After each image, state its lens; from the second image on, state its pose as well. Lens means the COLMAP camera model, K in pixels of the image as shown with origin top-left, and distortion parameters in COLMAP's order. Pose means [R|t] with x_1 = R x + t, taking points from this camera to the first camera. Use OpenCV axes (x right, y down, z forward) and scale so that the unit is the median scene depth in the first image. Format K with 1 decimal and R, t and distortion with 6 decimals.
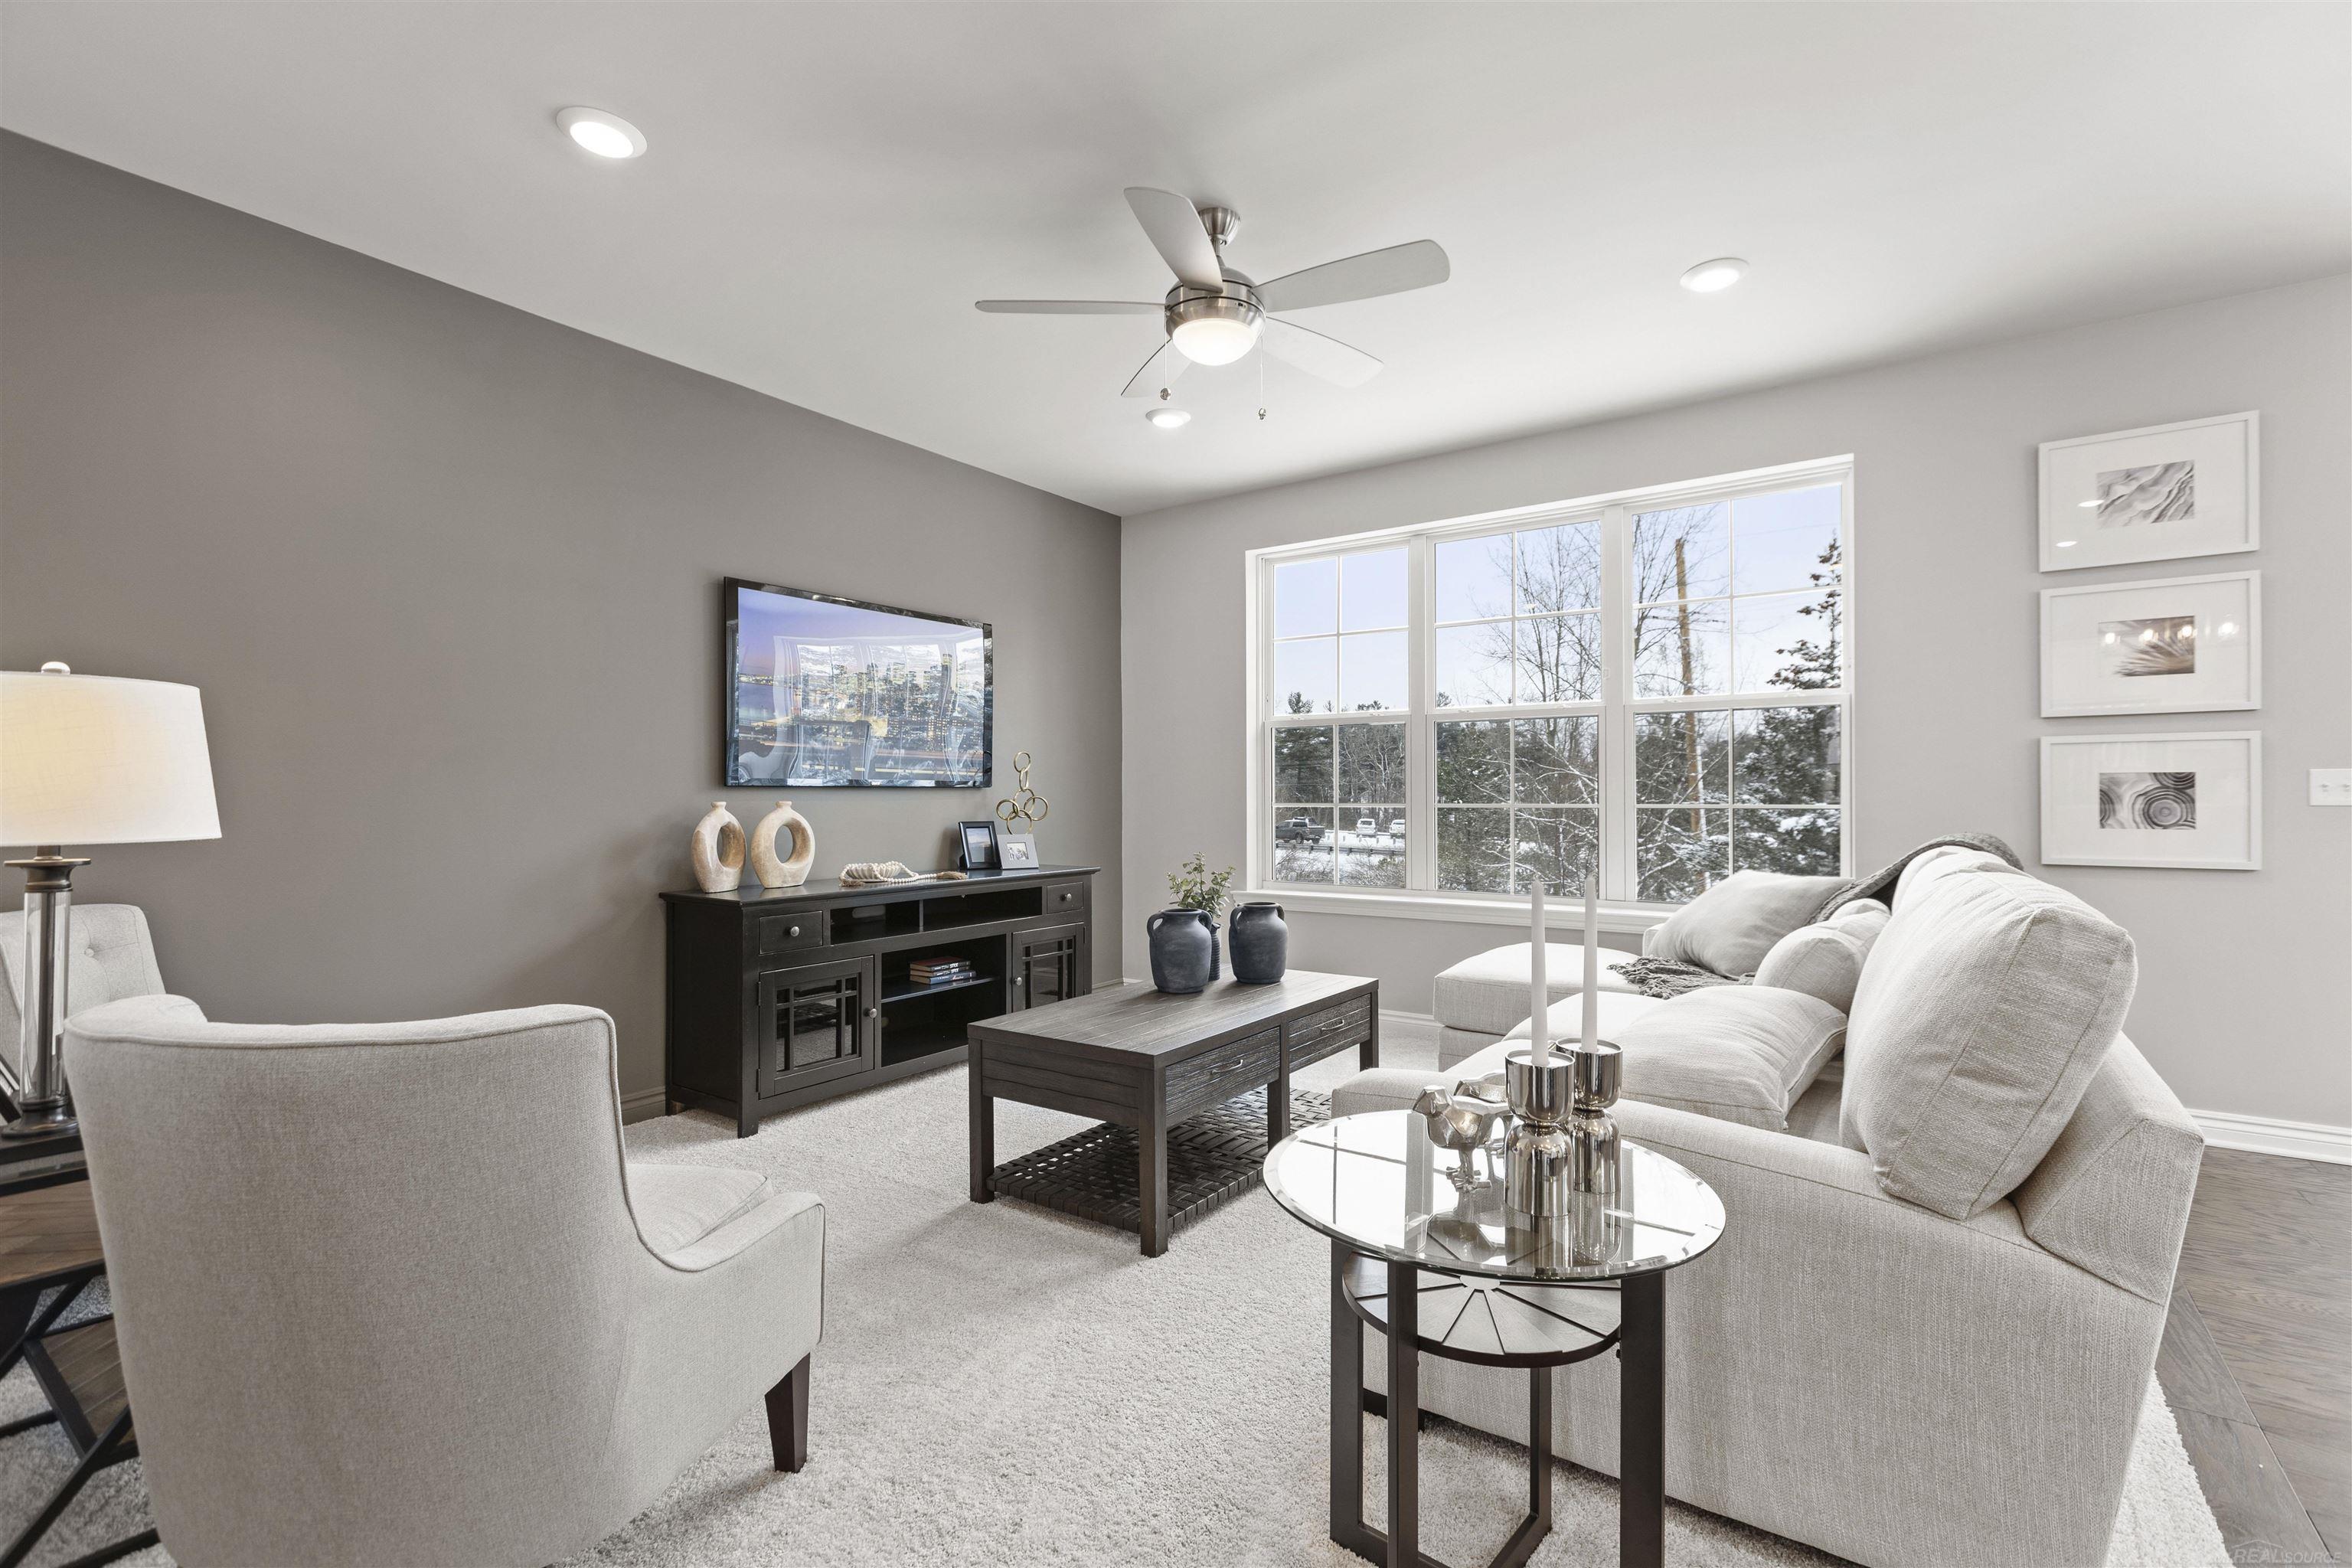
lens RADIAL K [[1052.4, 0, 1192.1], [0, 1052.4, 796.3], [0, 0, 1]] dist [0.003135, -0.000599]
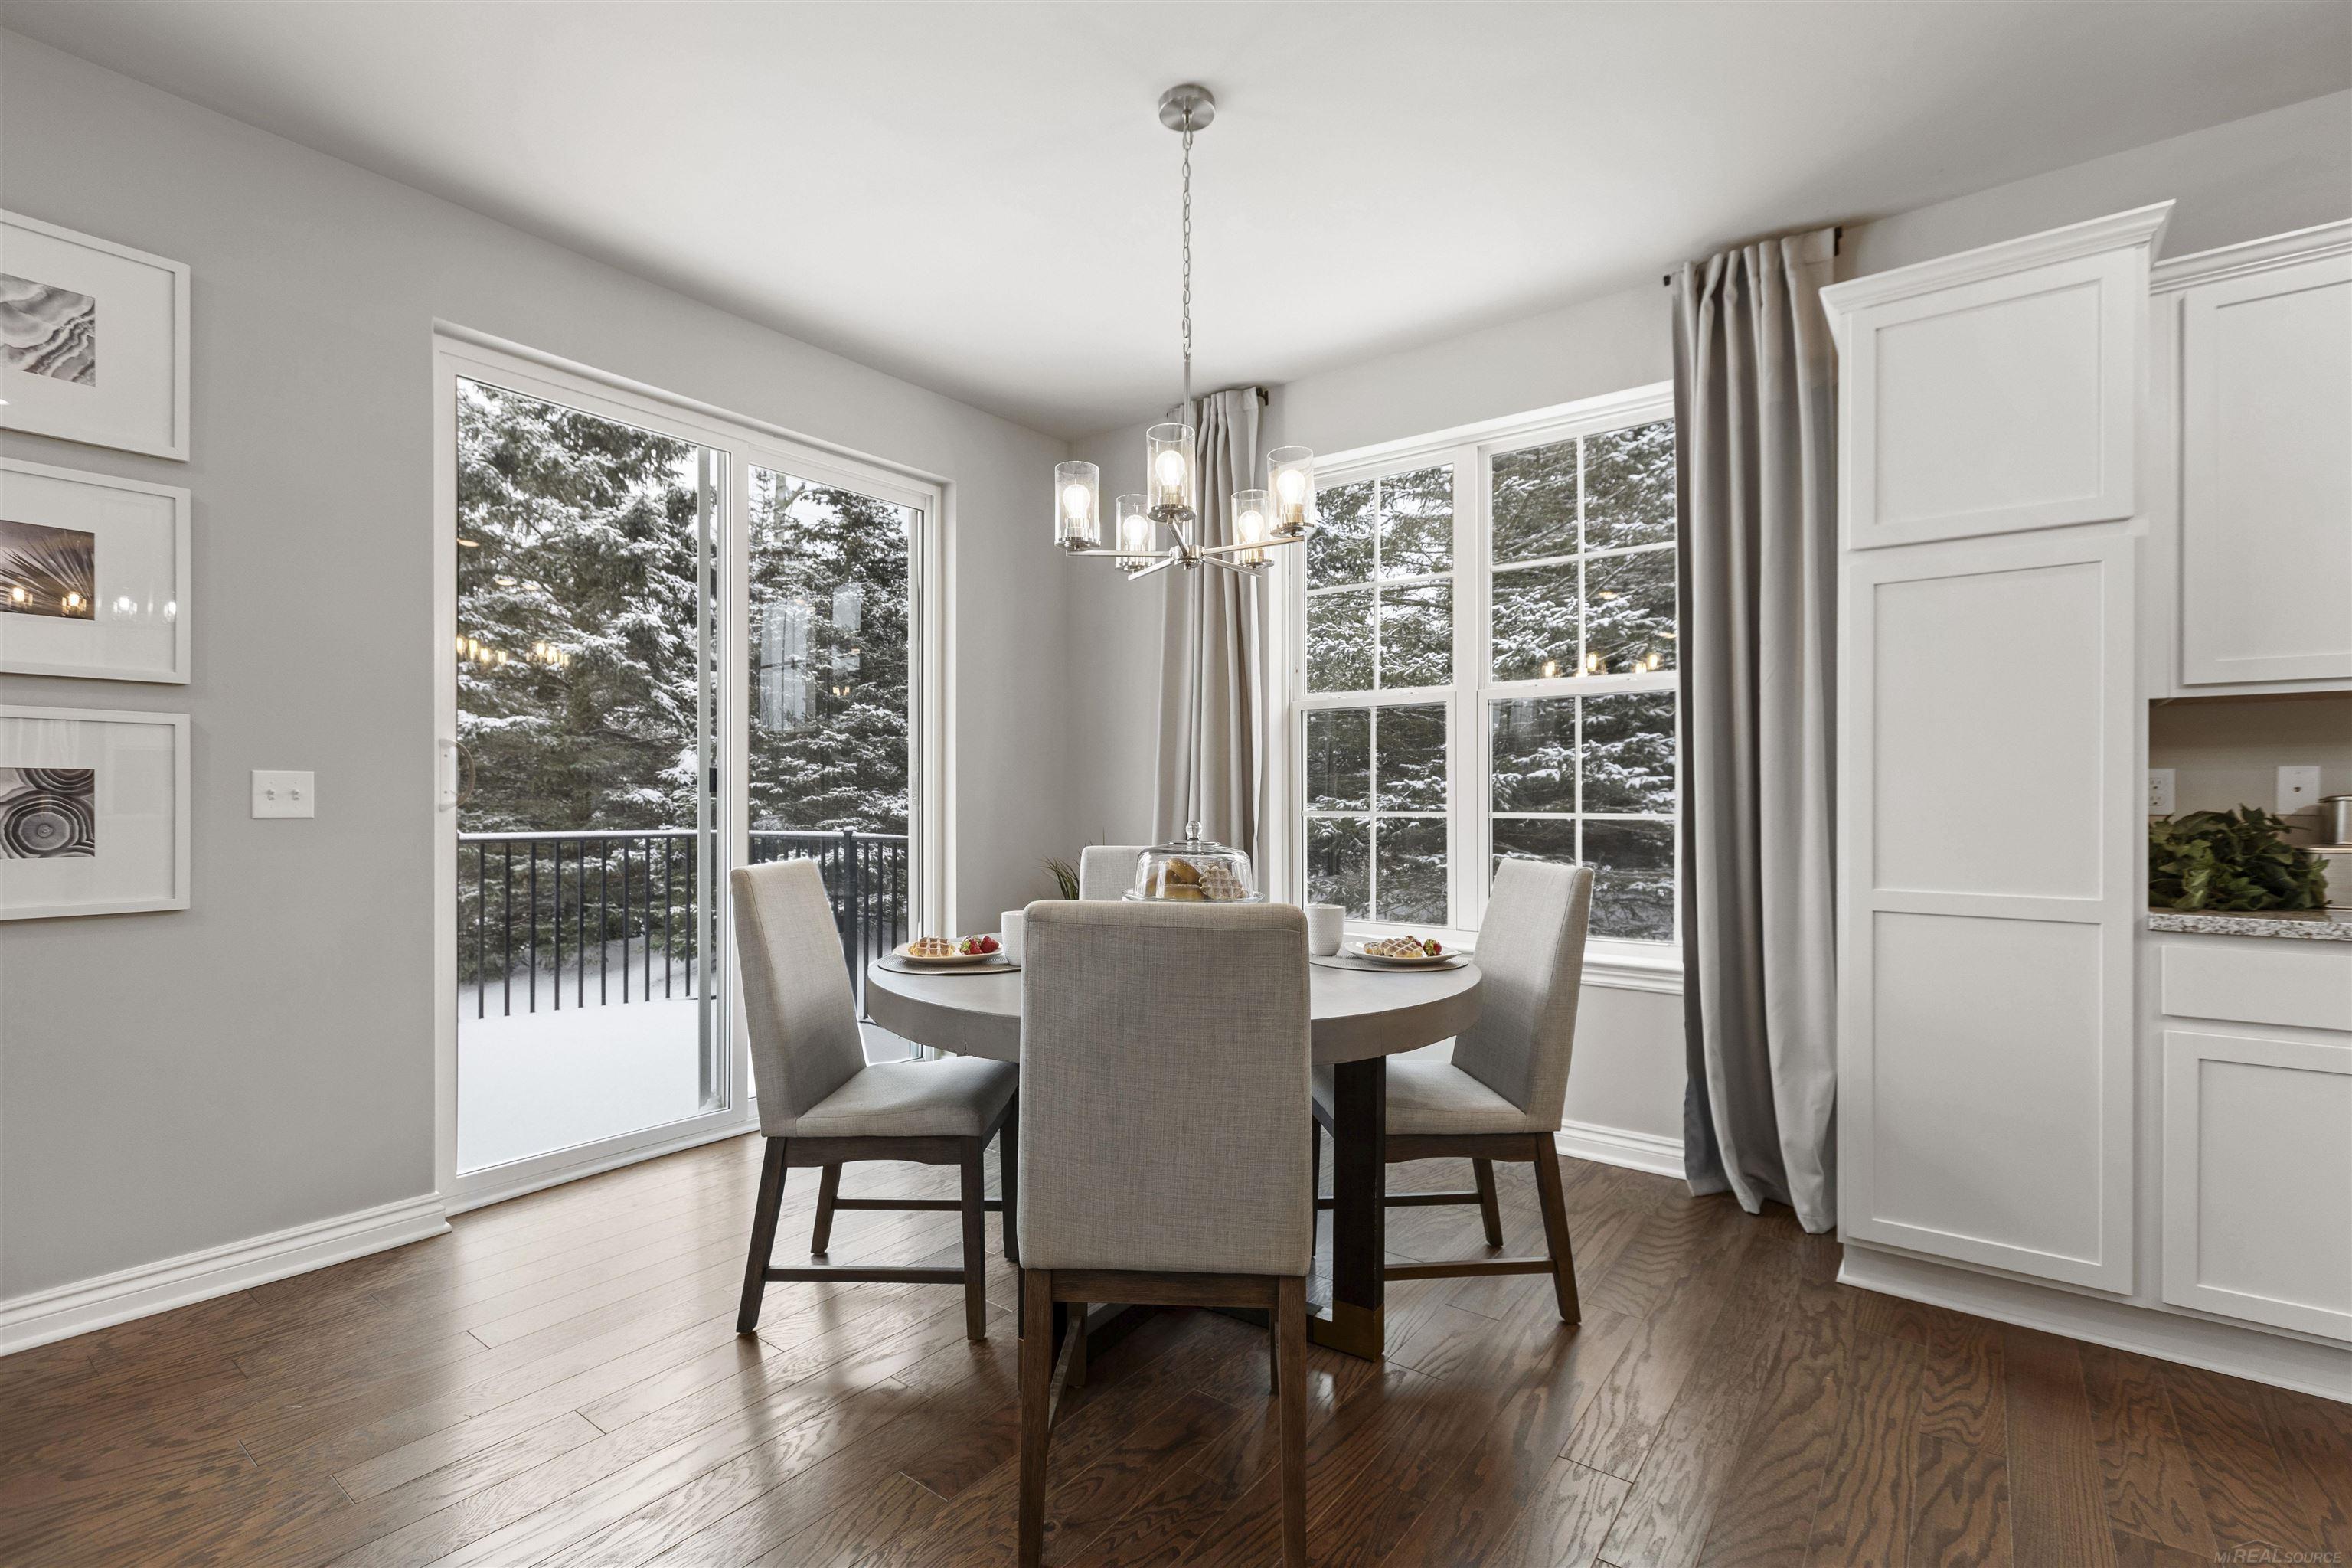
lens RADIAL K [[1052.4, 0, 1173.0], [0, 1052.4, 800.3], [0, 0, 1]] dist [0.003135, -0.000599]
pose [[0.048553, 0.006413, 0.998800, 0.330799], [0.000017, 0.999979, -0.006421, 0.000740], [-0.998821, 0.000329, 0.048552, 0.299319]]
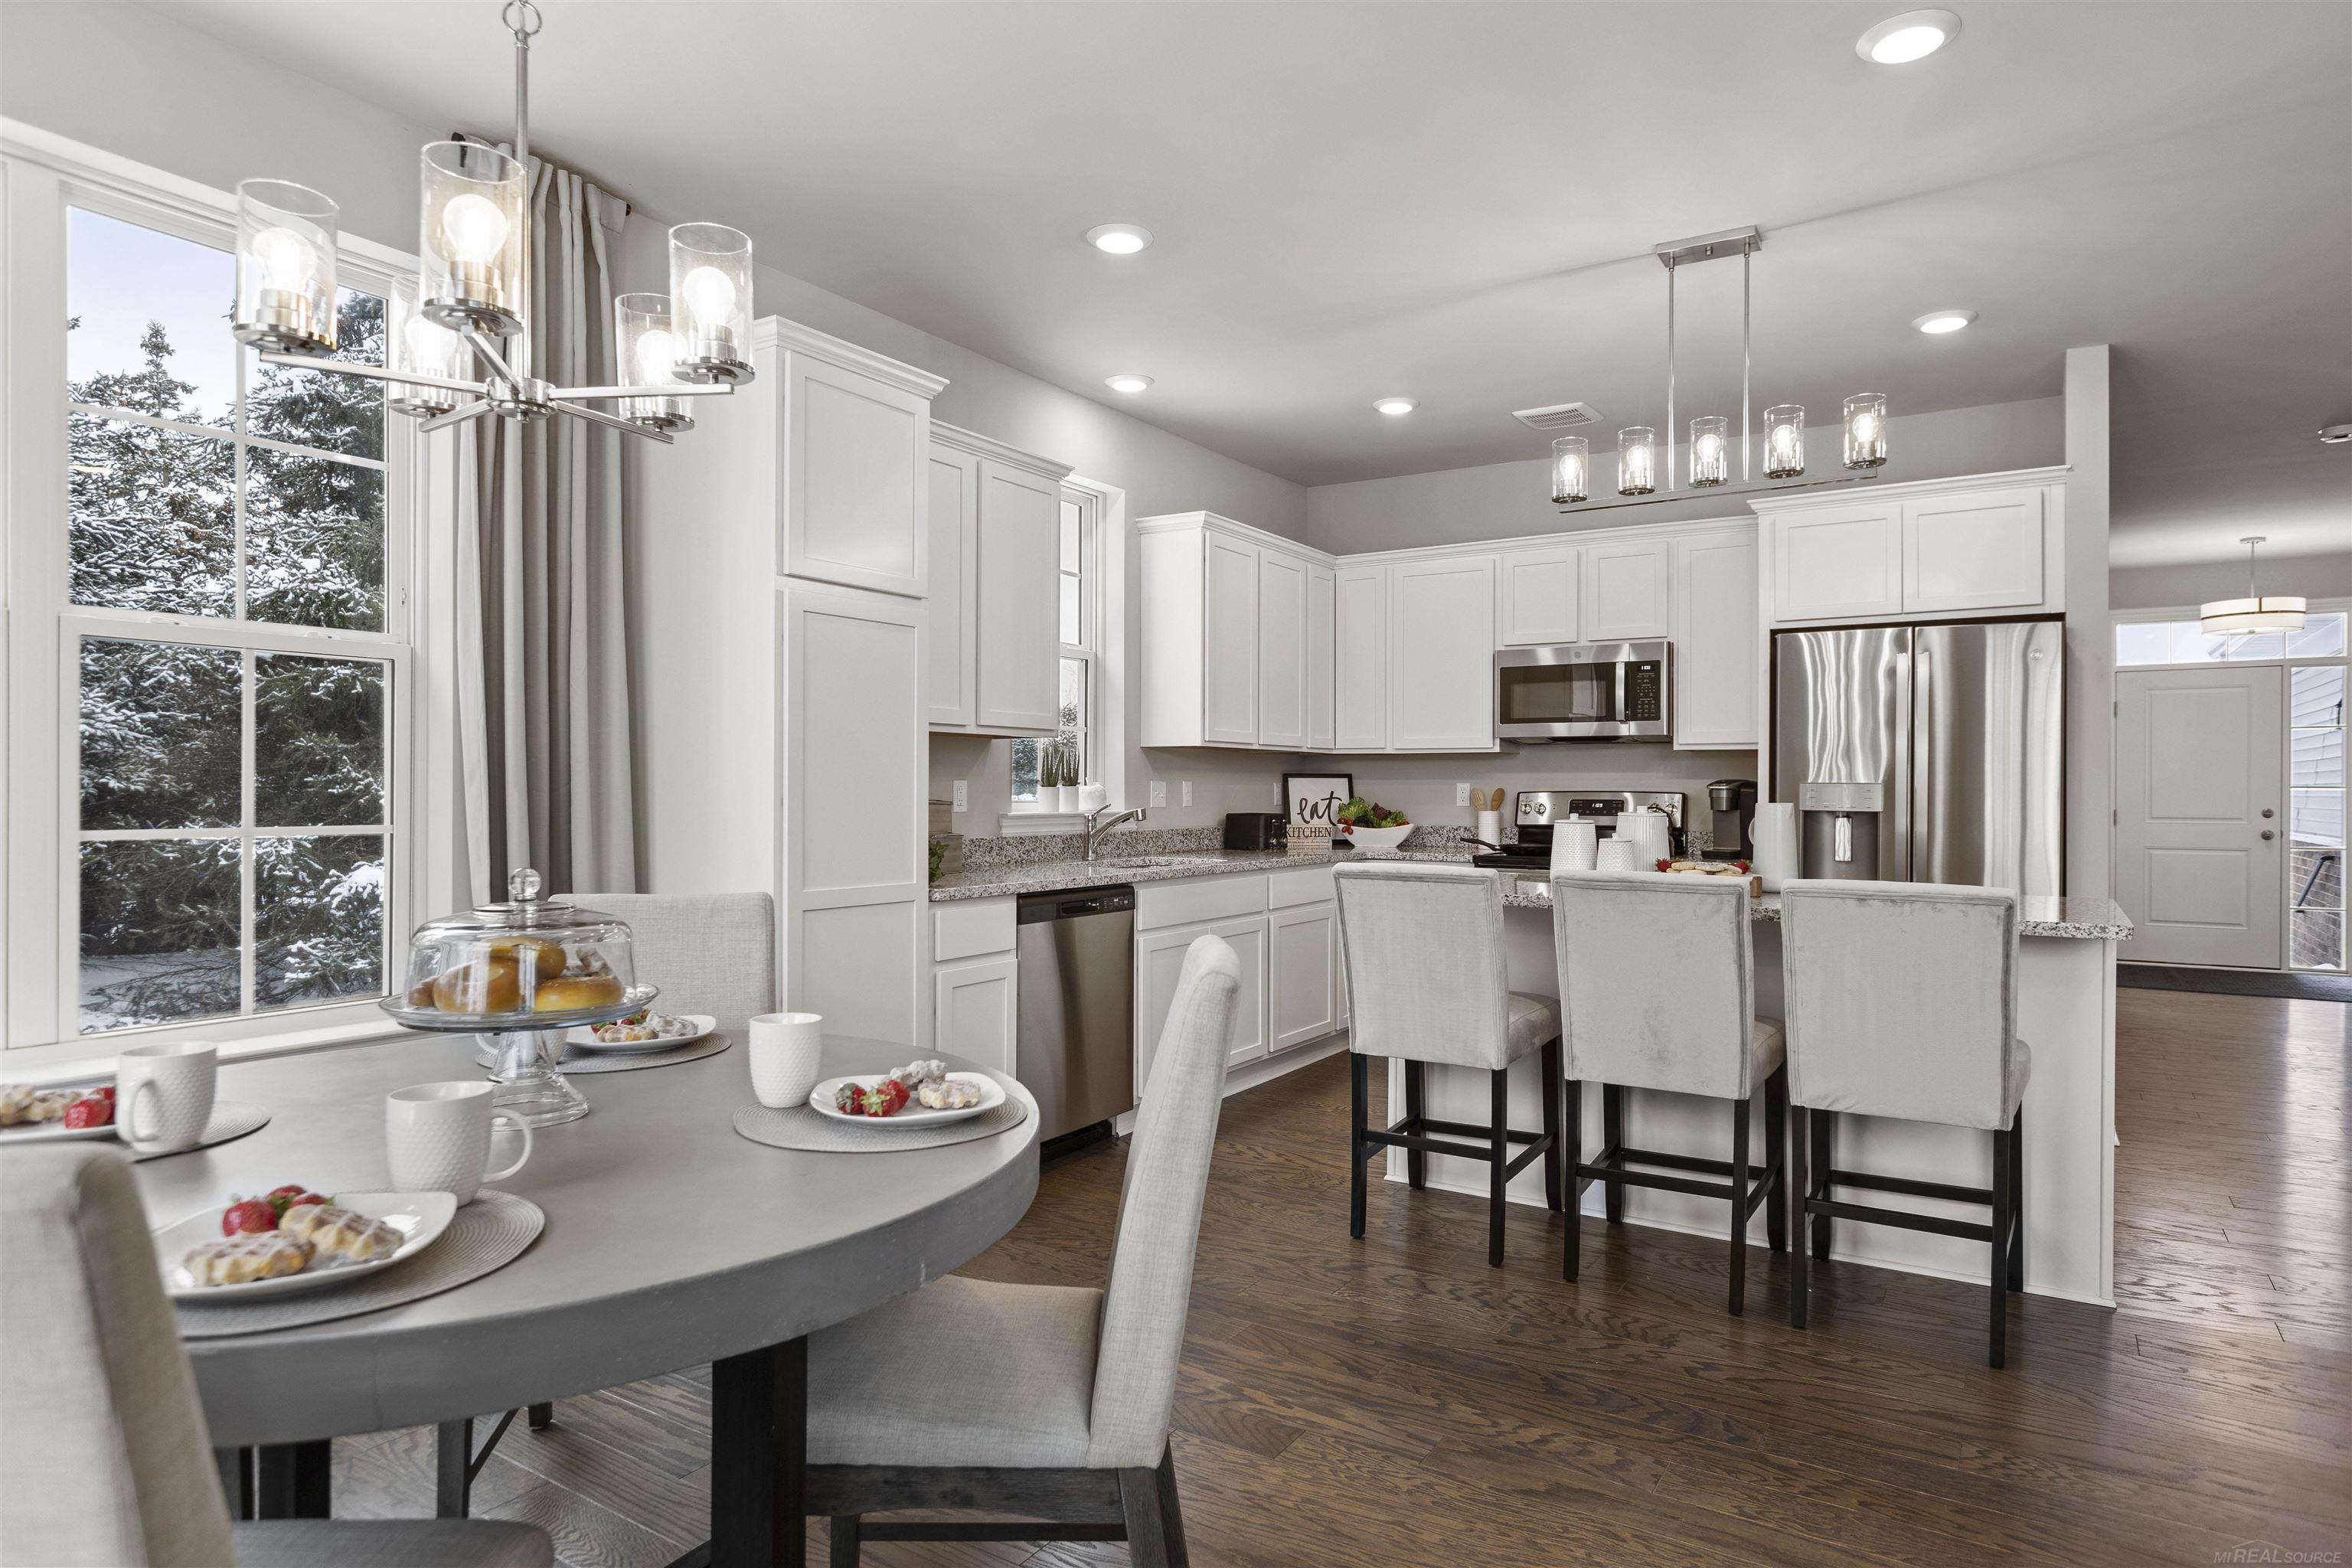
lens RADIAL K [[1330.0, 0, 1184.8], [0, 1330.0, 783.4], [0, 0, 1]] dist [-0.000624, -0.003084]
pose [[-0.999400, -0.001771, -0.034586, 0.815788], [-0.001831, 0.999997, 0.001700, -0.025088], [0.034583, 0.001762, -0.999400, 0.846679]]
